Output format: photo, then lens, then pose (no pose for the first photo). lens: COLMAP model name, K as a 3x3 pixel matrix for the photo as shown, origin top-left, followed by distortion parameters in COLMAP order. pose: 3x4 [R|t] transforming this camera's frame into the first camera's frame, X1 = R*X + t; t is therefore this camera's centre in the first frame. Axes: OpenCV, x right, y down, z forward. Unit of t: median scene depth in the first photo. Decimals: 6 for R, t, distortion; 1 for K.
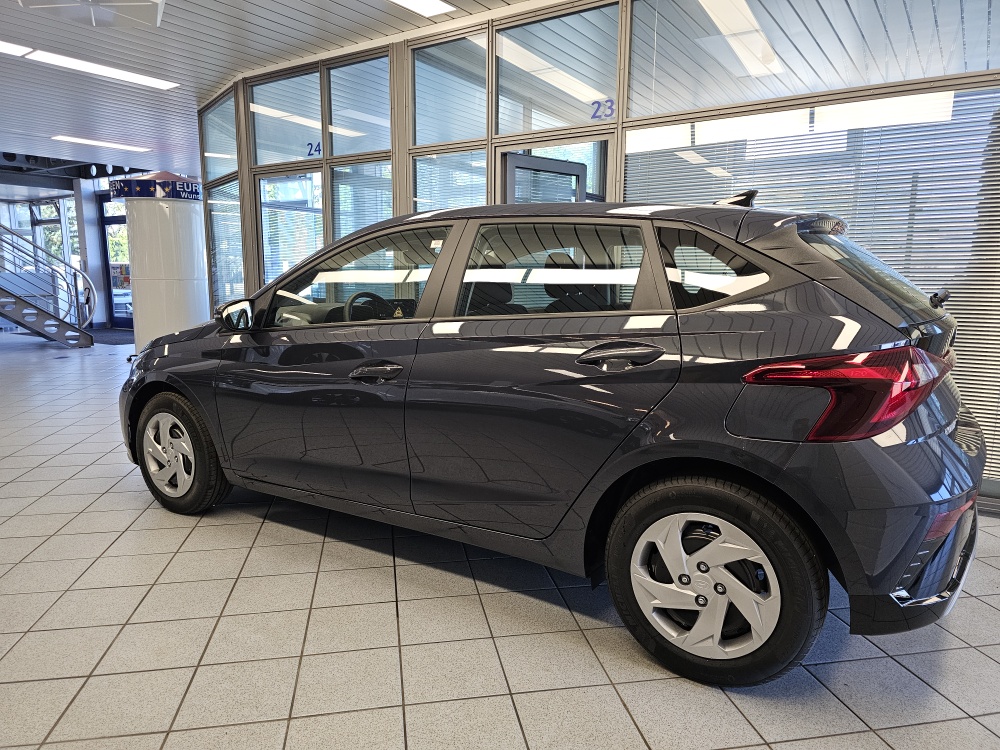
lens RADIAL K [[662.9, 0, 502.9], [0, 662.9, 376.4], [0, 0, 1]] dist [0.061463, -0.067142]
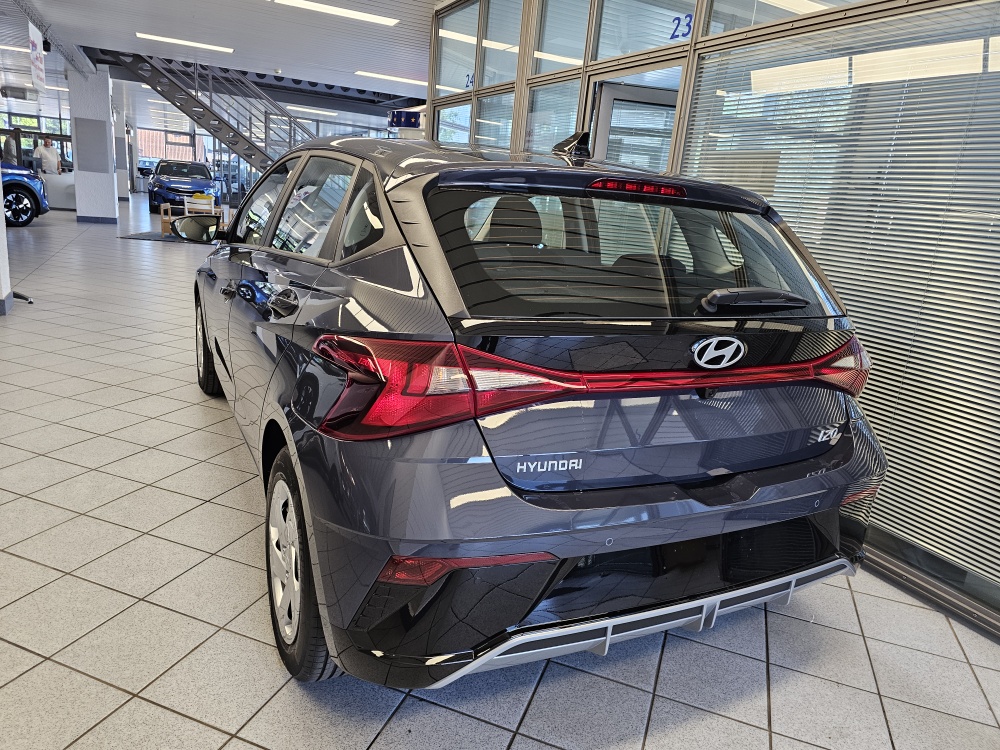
lens RADIAL K [[662.9, 0, 502.9], [0, 662.9, 376.4], [0, 0, 1]] dist [0.061463, -0.067142]
pose [[0.863178, 0.200458, -0.463400, 0.205475], [-0.160575, 0.979146, 0.124457, -0.022197], [0.478685, -0.033018, 0.877366, 0.074912]]
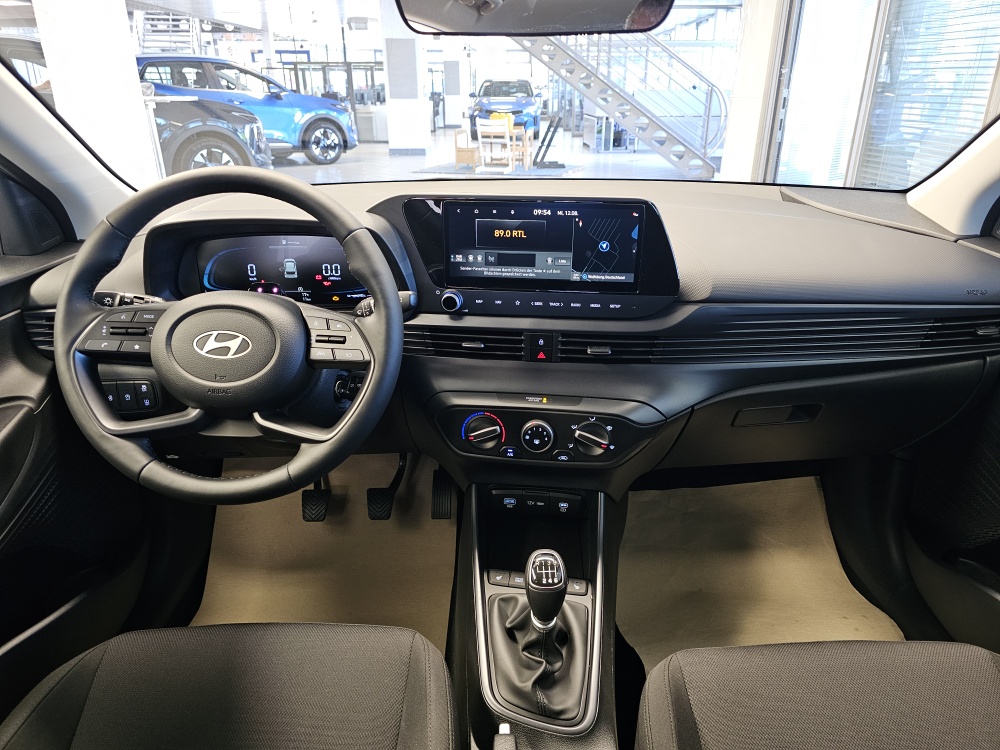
lens RADIAL K [[662.9, 0, 502.9], [0, 662.9, 376.4], [0, 0, 1]] dist [0.061463, -0.067142]
pose [[0.538618, 0.327451, -0.776316, 0.011477], [-0.123439, 0.942115, 0.311741, -0.051487], [0.833459, -0.072082, 0.547860, 0.341486]]
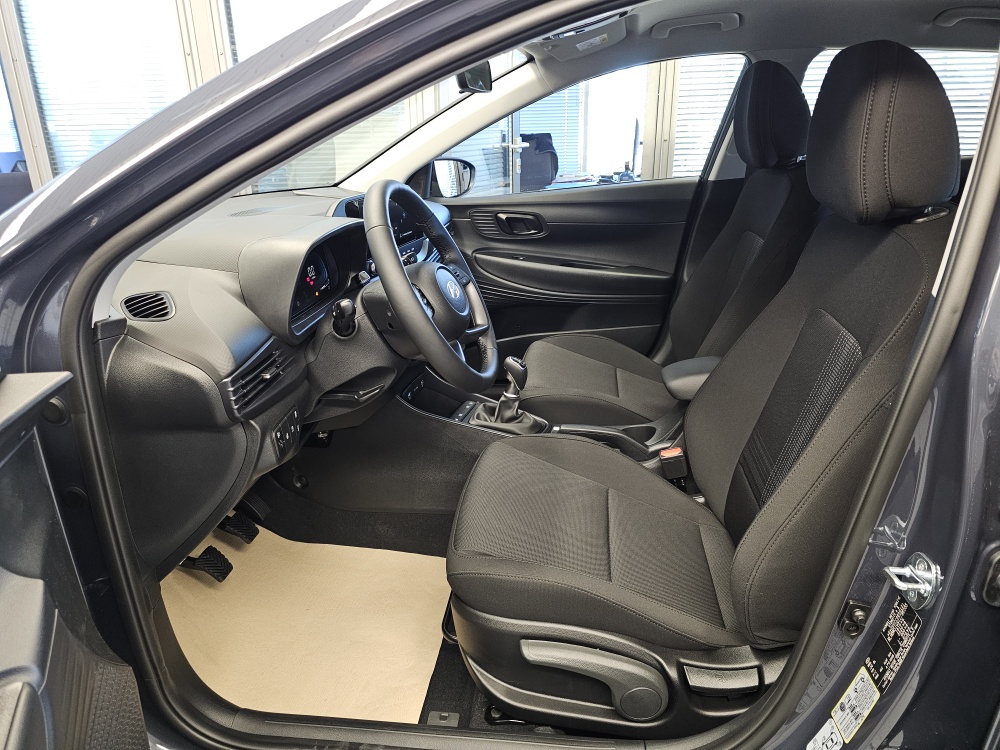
lens RADIAL K [[669.9, 0, 503.8], [0, 669.9, 360.6], [0, 0, 1]] dist [0.068178, -0.074842]
pose [[0.904340, -0.158806, 0.396169, -0.108867], [0.083184, 0.975983, 0.201341, -0.037627], [-0.418628, -0.149126, 0.895830, 0.244967]]
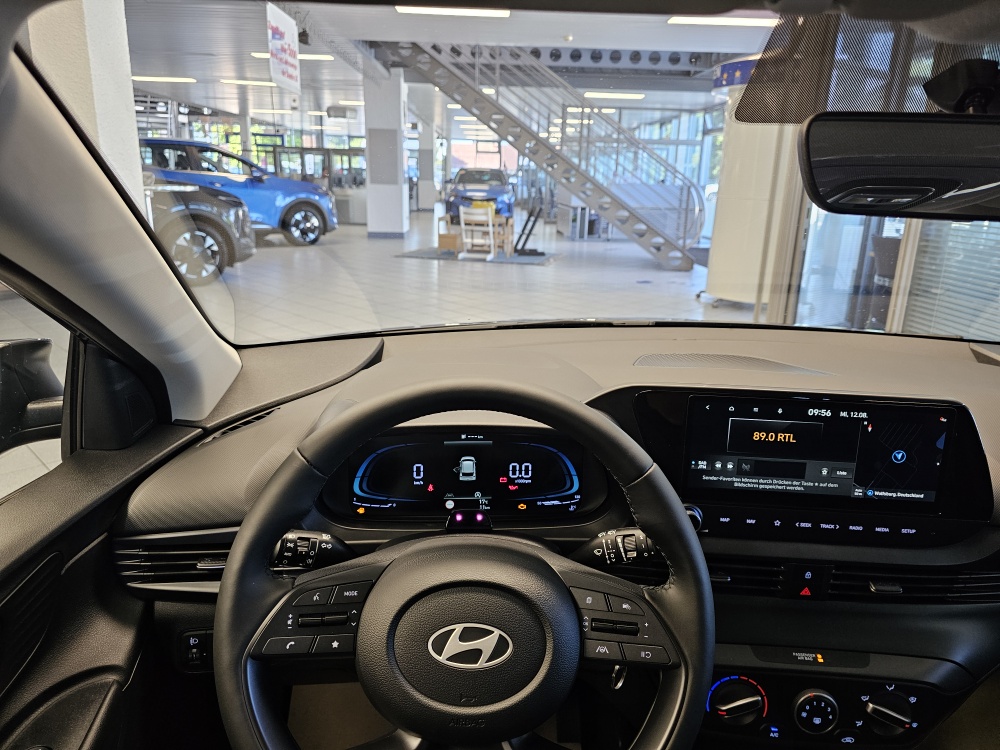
lens RADIAL K [[669.9, 0, 503.8], [0, 669.9, 360.6], [0, 0, 1]] dist [0.068178, -0.074842]
pose [[0.582062, 0.225925, -0.781128, -0.029771], [-0.145780, 0.974056, 0.173097, -0.058044], [0.799970, 0.013120, 0.599897, 0.327062]]
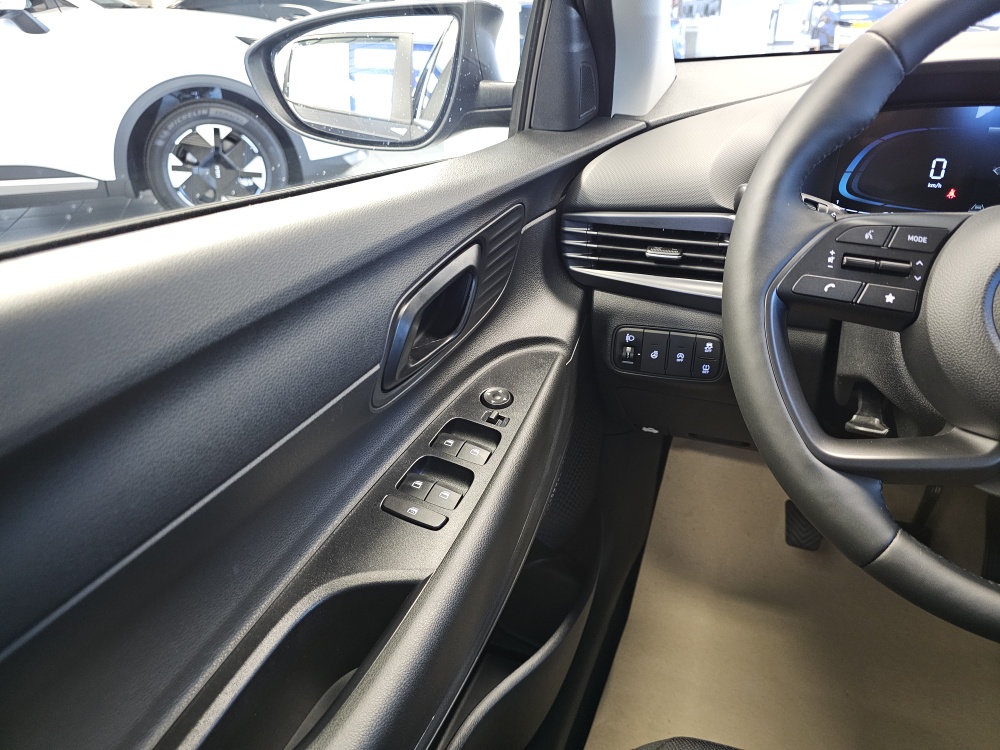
lens RADIAL K [[673.7, 0, 501.5], [0, 673.7, 371.6], [0, 0, 1]] dist [0.036944, -0.038738]
pose [[0.157422, 0.453548, -0.877219, -0.041132], [-0.119989, 0.890498, 0.438881, -0.035633], [0.980215, 0.036167, 0.194605, 0.318823]]
